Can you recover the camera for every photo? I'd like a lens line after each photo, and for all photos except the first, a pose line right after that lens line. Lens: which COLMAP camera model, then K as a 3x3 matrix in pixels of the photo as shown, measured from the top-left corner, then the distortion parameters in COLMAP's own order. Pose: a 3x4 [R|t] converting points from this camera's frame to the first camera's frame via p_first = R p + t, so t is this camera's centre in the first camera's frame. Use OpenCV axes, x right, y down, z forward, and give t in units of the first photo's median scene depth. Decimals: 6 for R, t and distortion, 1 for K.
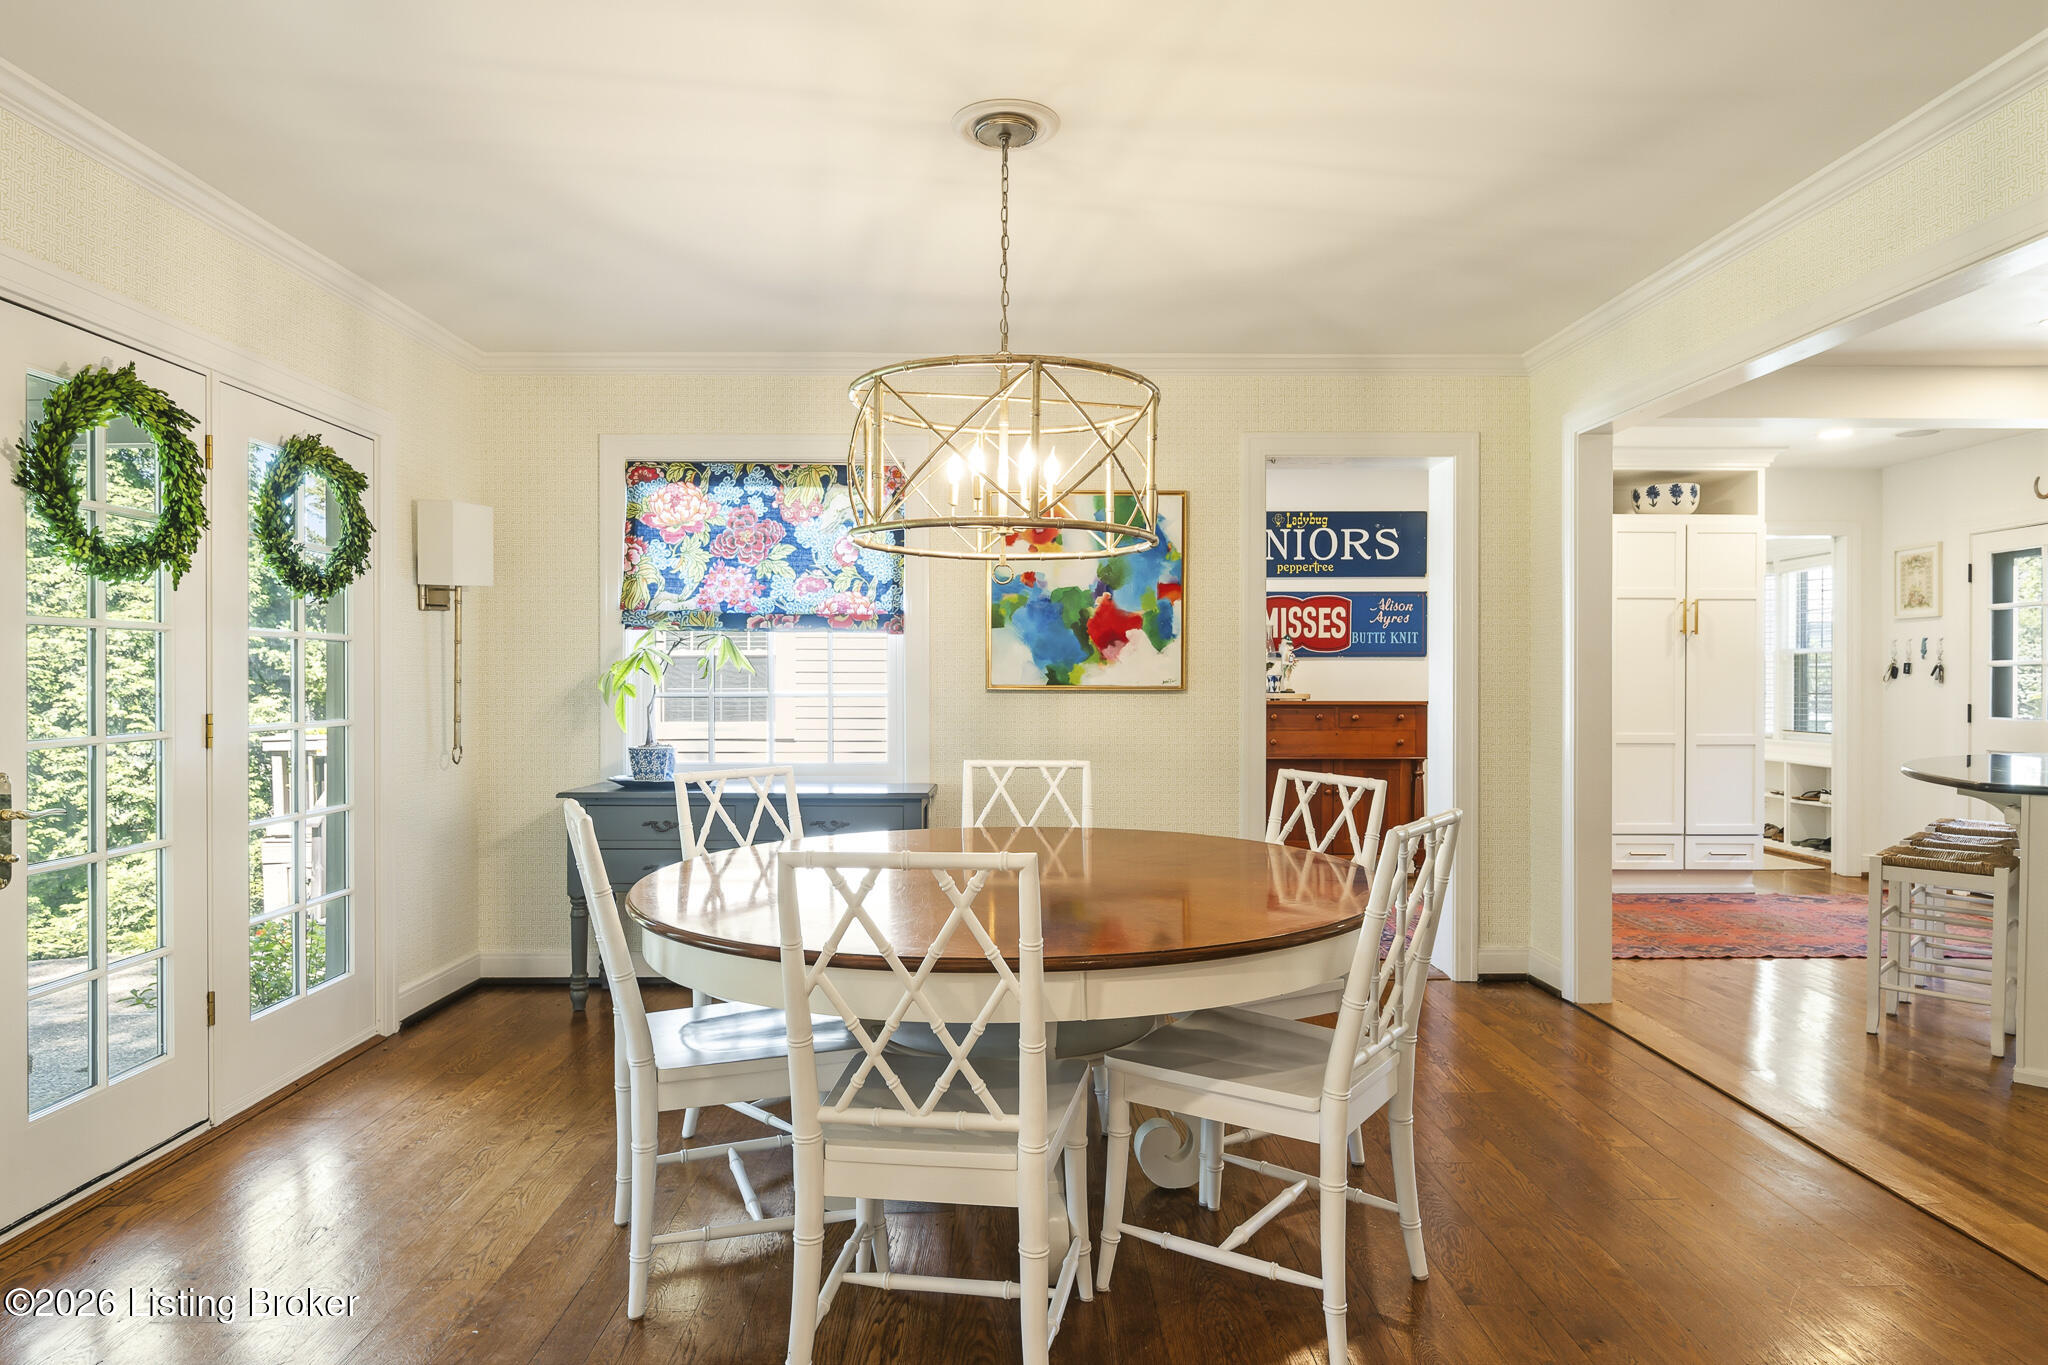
lens RADIAL K [[1171.8, 0, 1011.0], [0, 1171.8, 686.6], [0, 0, 1]] dist [-0.002634, -0.000077]
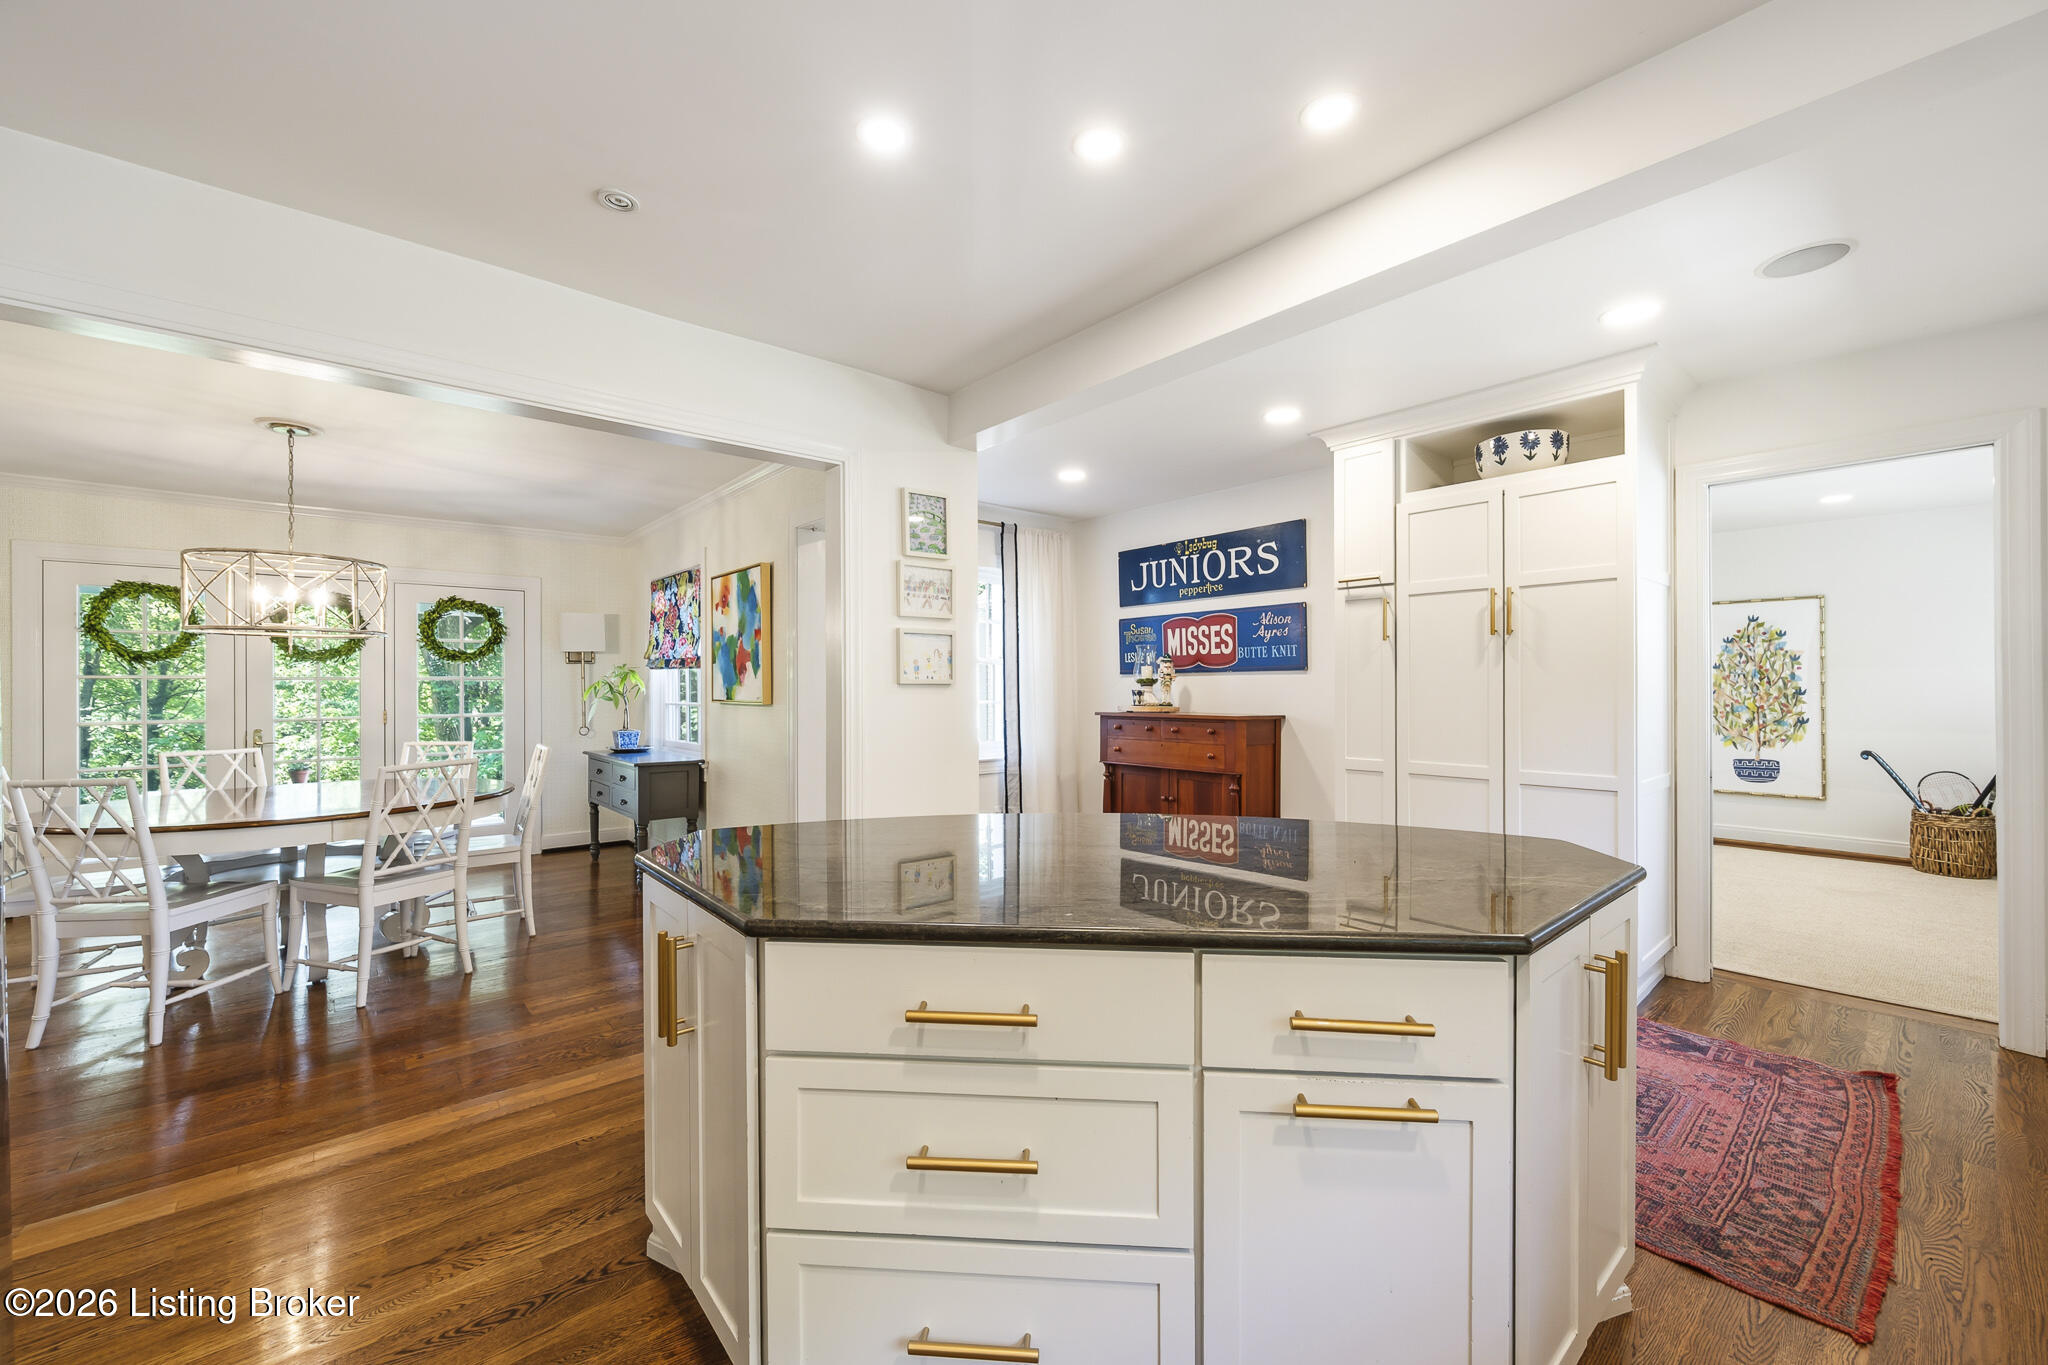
lens RADIAL K [[802.8, 0, 1031.9], [0, 802.8, 683.0], [0, 0, 1]] dist [-0.003578, -0.000024]
pose [[0.651891, -0.008177, -0.758269, 0.709325], [0.000434, 0.999946, -0.010410, -0.008023], [0.758313, 0.006457, 0.651859, 0.403044]]
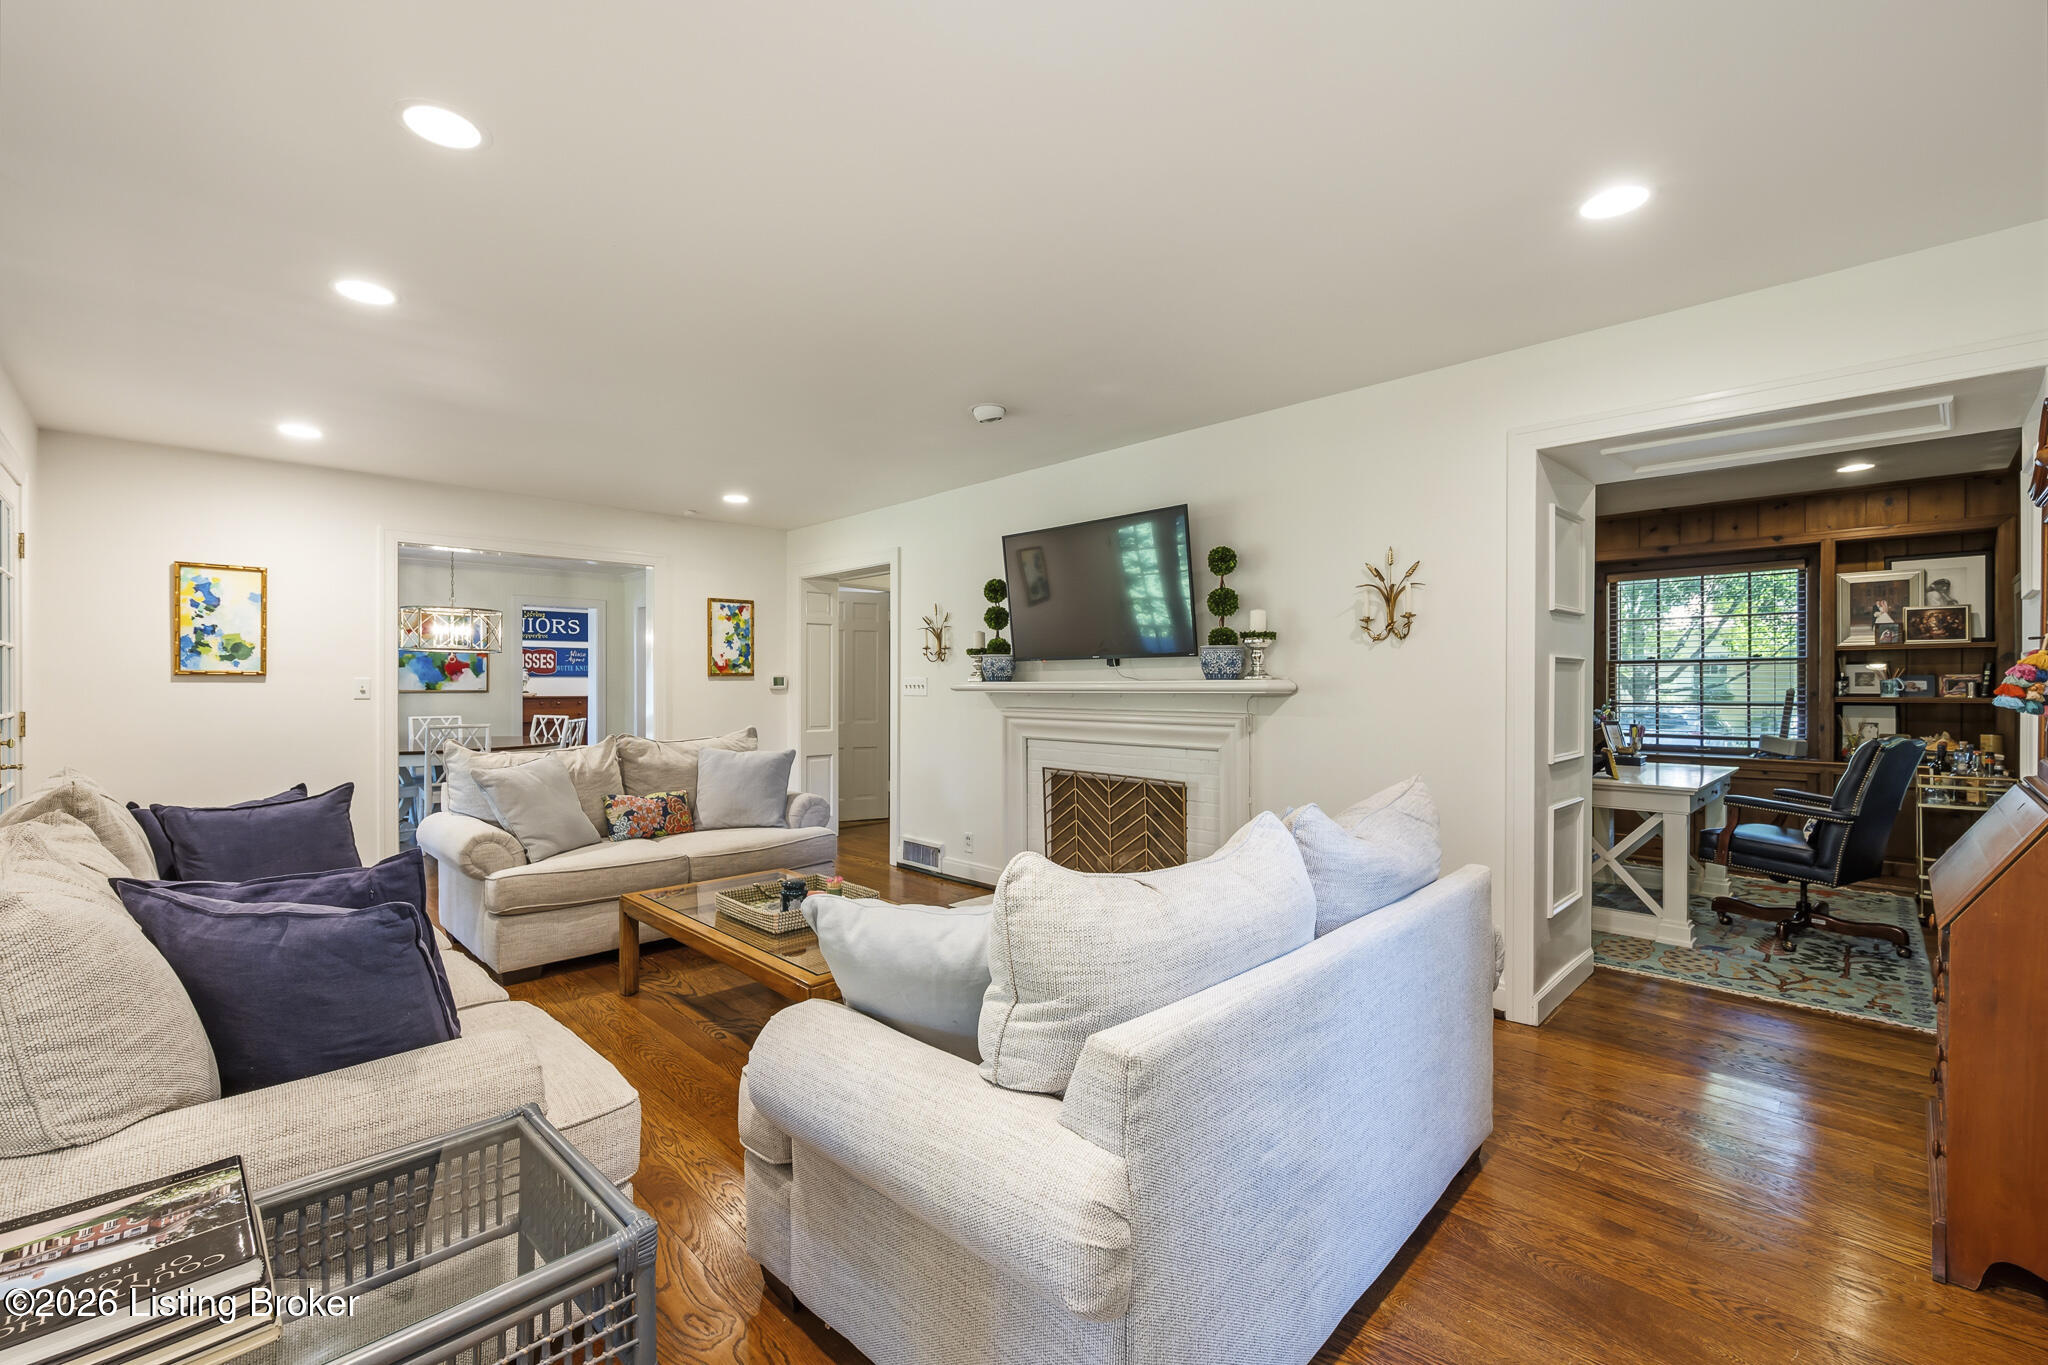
lens RADIAL K [[860.9, 0, 1025.4], [0, 860.9, 689.3], [0, 0, 1]] dist [0.010556, 0.000048]
pose [[0.709277, -0.003988, 0.704919, -0.240891], [0.001615, 0.999991, 0.004033, -0.005609], [-0.704928, -0.001722, 0.709277, -0.813182]]
